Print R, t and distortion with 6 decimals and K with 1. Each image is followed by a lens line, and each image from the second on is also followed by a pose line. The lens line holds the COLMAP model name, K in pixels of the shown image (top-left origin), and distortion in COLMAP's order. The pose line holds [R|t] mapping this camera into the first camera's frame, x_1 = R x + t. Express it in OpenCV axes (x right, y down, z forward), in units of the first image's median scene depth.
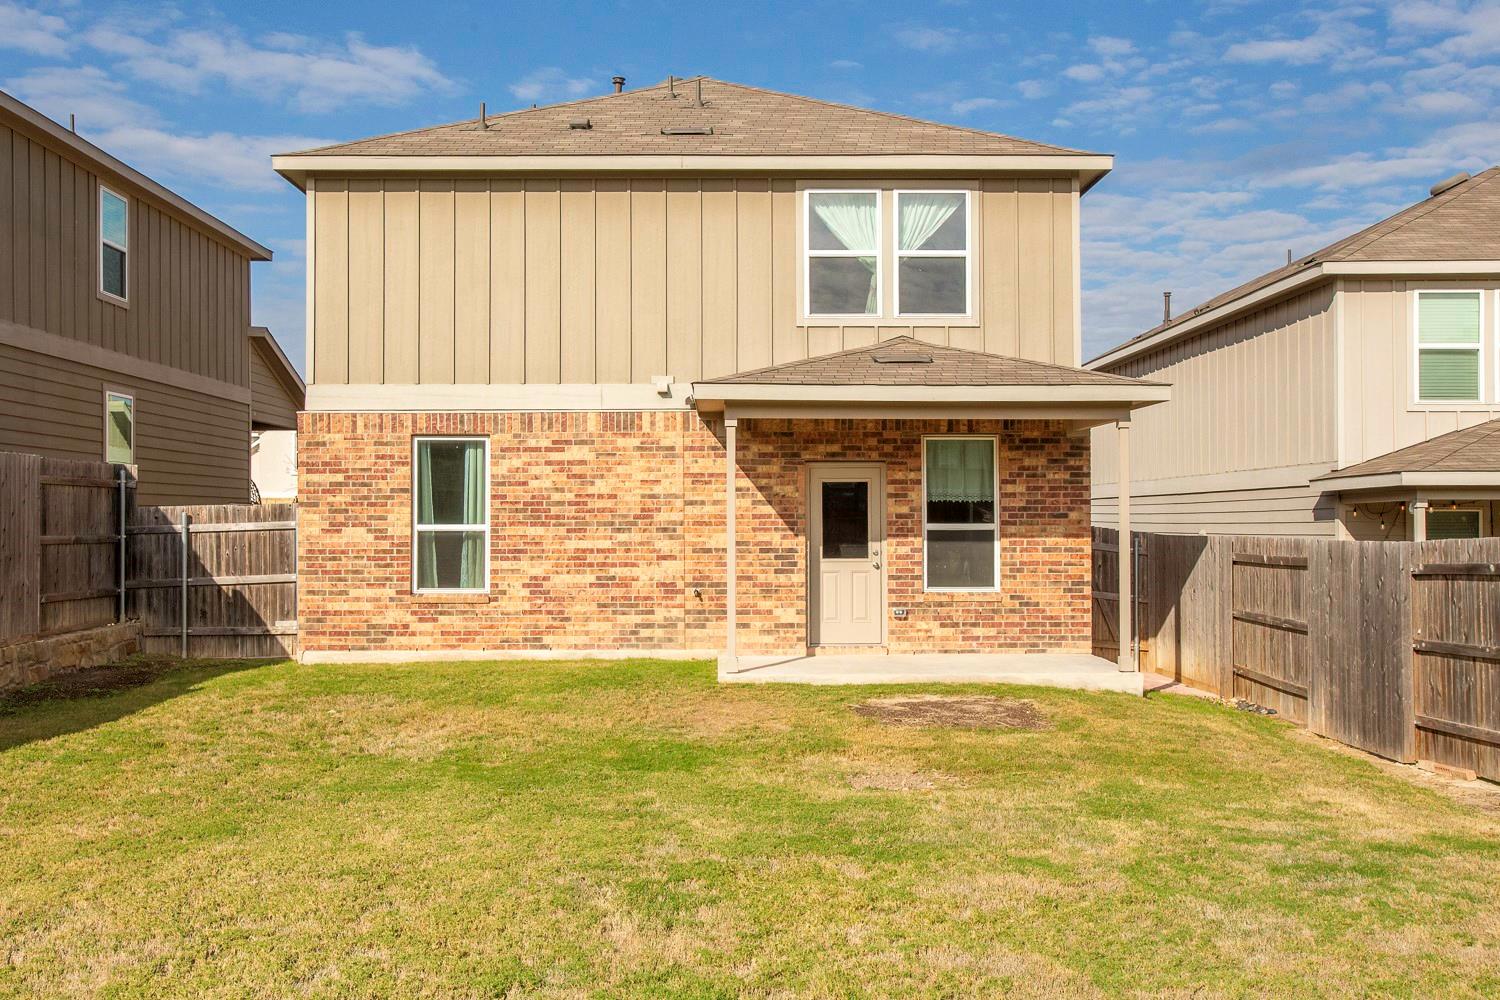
lens RADIAL K [[1442.4, 0, 750.0], [0, 1442.4, 500.0], [0, 0, 1]] dist [0.000164, 0.004186]
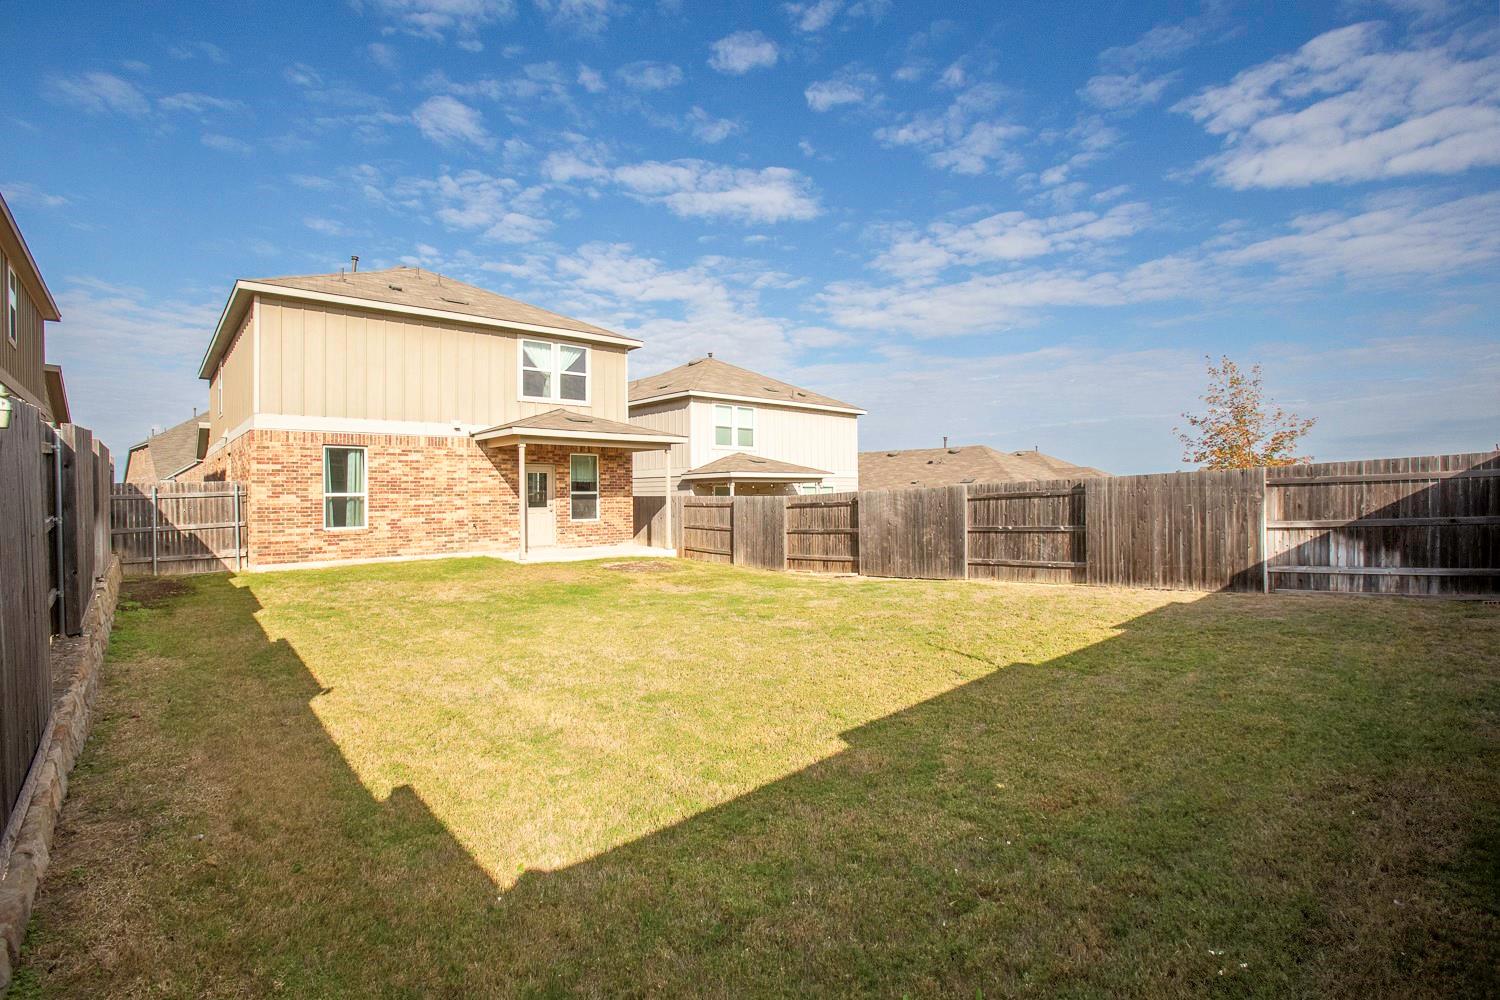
lens RADIAL K [[693.4, 0, 750.0], [0, 693.4, 500.0], [0, 0, 1]] dist [-0.002445, 0.000523]
pose [[0.772941, -0.011913, 0.634366, -0.365882], [-0.002225, 0.999767, 0.021487, 0.005550], [-0.634474, -0.018020, 0.772734, -0.030645]]
